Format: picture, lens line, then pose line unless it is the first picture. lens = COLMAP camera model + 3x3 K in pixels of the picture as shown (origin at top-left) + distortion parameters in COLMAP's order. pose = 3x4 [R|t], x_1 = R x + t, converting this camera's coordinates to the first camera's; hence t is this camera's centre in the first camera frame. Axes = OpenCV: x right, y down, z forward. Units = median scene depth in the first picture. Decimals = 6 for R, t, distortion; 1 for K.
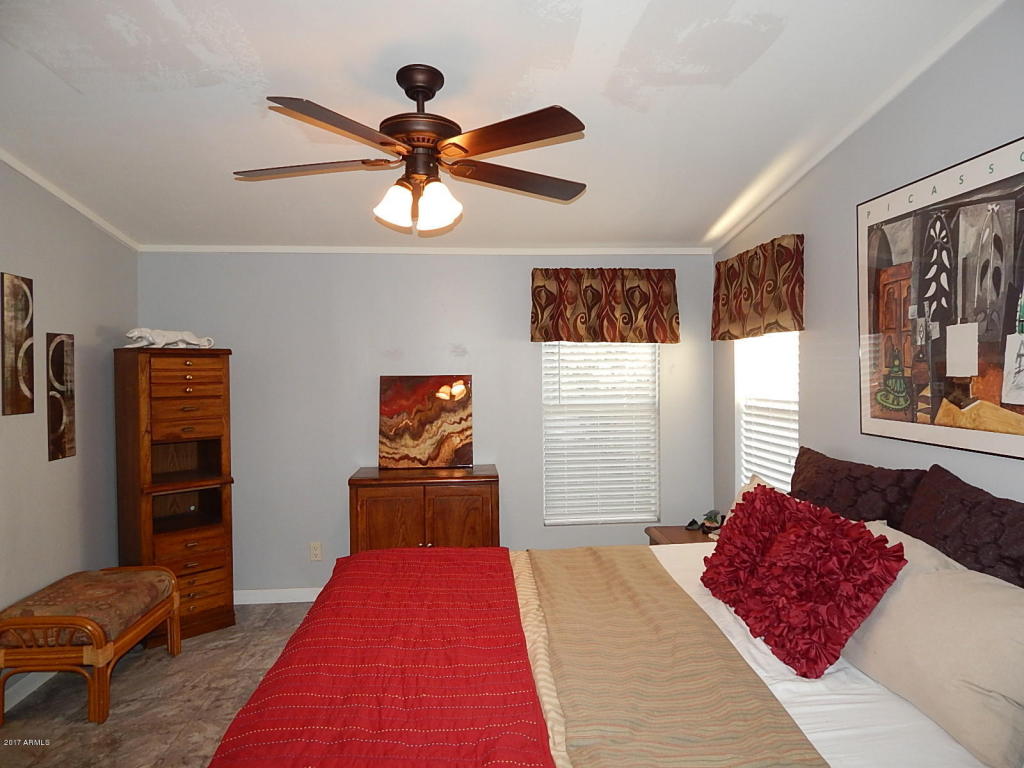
lens RADIAL K [[681.7, 0, 513.1], [0, 681.7, 382.4], [0, 0, 1]] dist [0.002017, 0.005937]
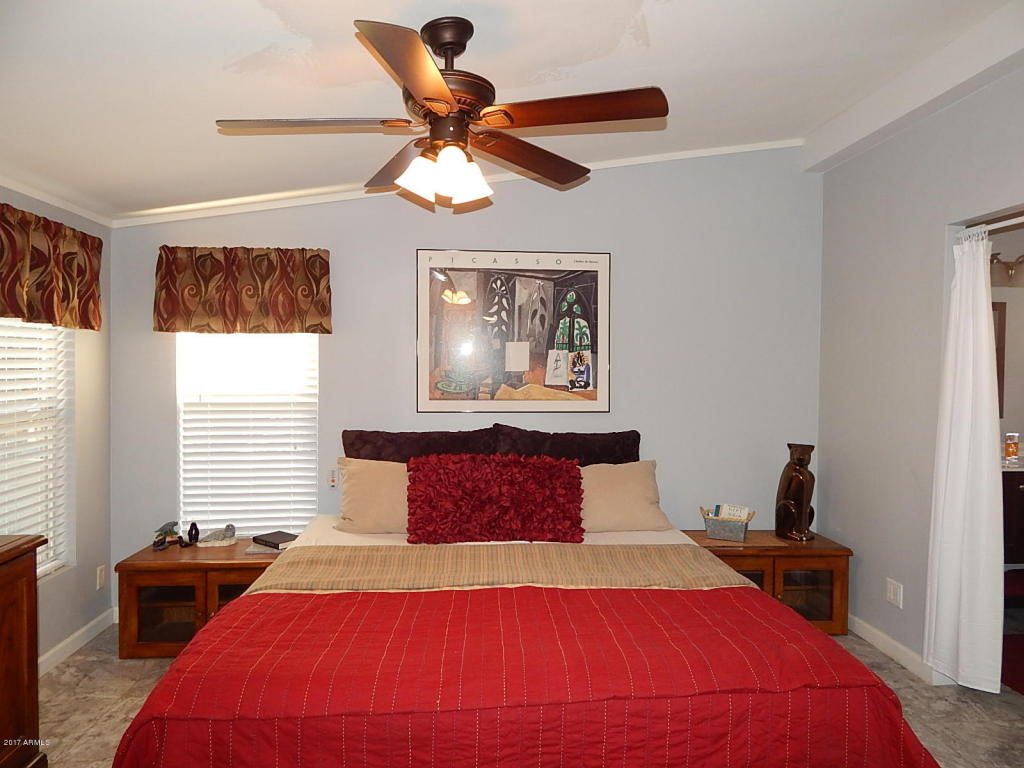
lens RADIAL K [[681.7, 0, 511.0], [0, 681.7, 388.7], [0, 0, 1]] dist [0.002017, 0.005937]
pose [[0.013730, -0.013272, 0.999818, -1.098472], [0.013789, 0.999819, 0.013082, 0.013131], [-0.999811, 0.013607, 0.013910, 0.967803]]
